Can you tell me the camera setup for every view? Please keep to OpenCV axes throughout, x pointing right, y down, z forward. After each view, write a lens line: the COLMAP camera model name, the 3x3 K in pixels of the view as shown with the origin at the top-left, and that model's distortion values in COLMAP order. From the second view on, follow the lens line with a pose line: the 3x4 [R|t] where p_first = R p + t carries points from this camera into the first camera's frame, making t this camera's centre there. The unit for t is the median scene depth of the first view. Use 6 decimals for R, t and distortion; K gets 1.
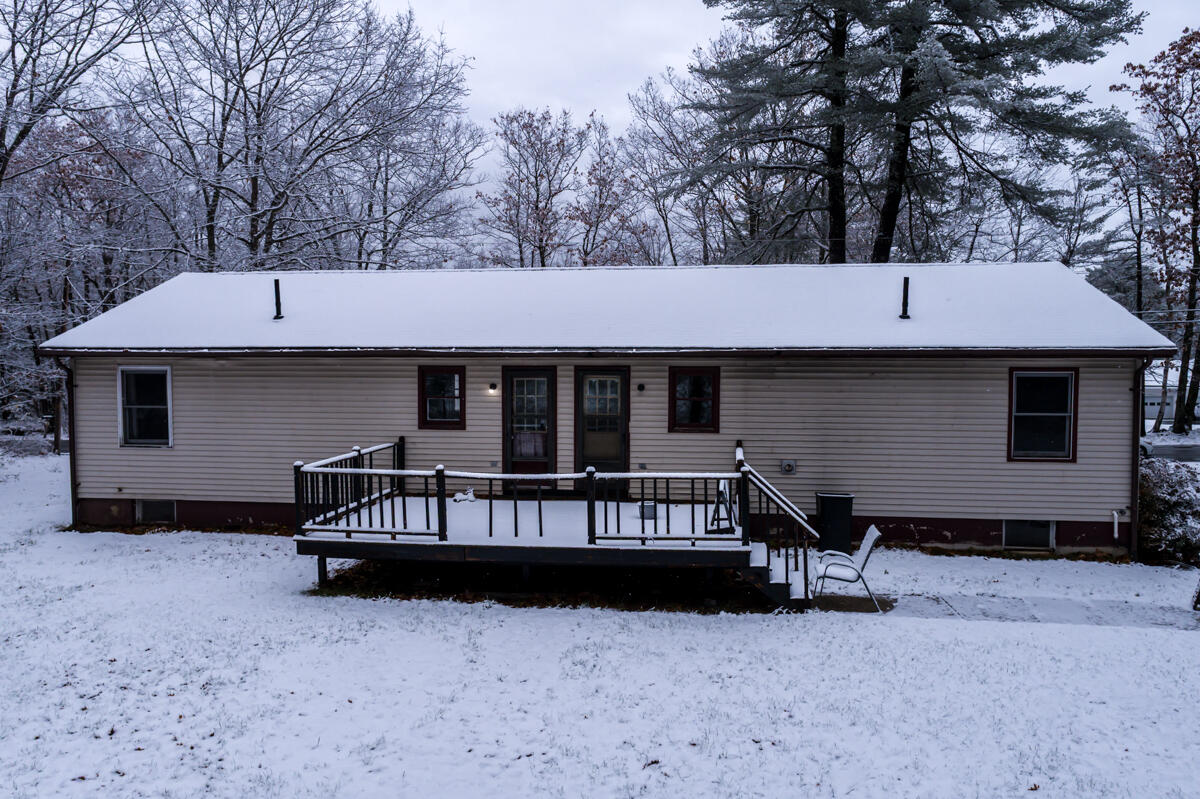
lens RADIAL K [[827.8, 0, 600.0], [0, 827.8, 399.5], [0, 0, 1]] dist [0.001848, 0.001464]
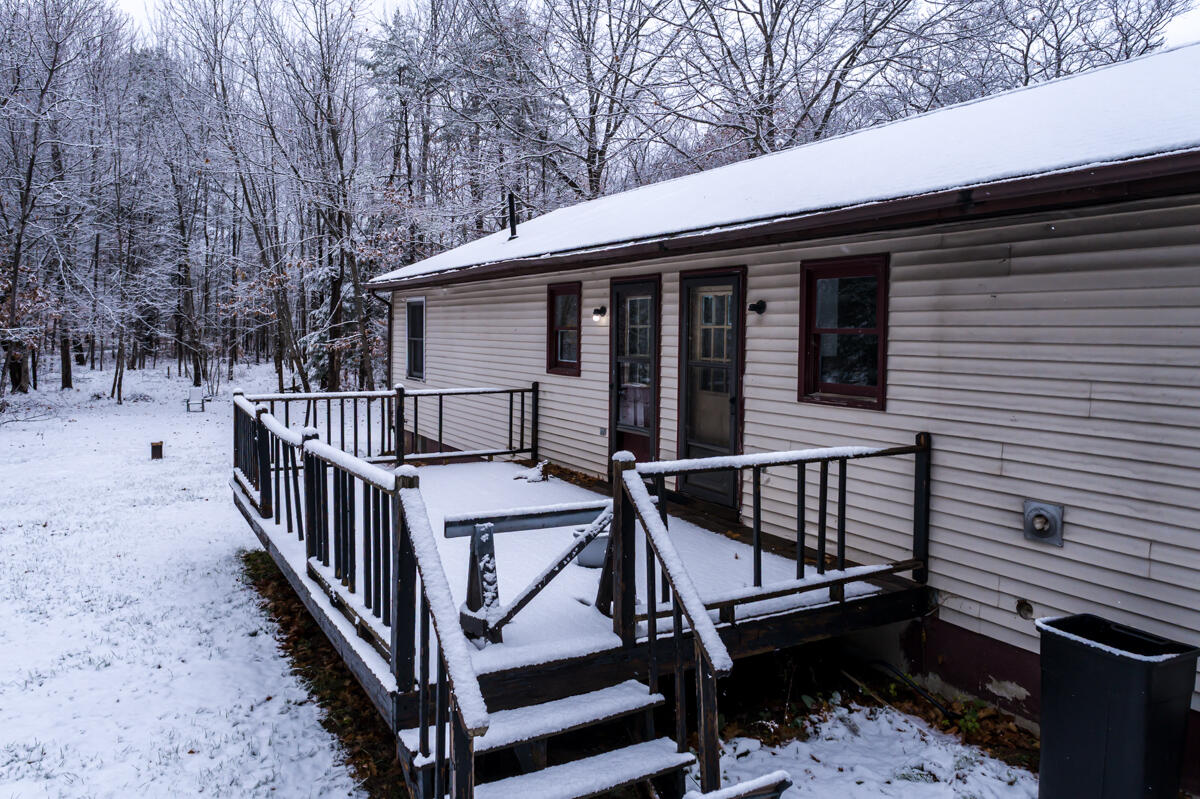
lens RADIAL K [[827.8, 0, 600.0], [0, 827.8, 399.5], [0, 0, 1]] dist [0.001848, 0.001464]
pose [[0.568656, 0.069417, -0.819641, 0.403914], [-0.031604, 0.997541, 0.062557, 0.012567], [0.821968, -0.009670, 0.569452, 0.634931]]
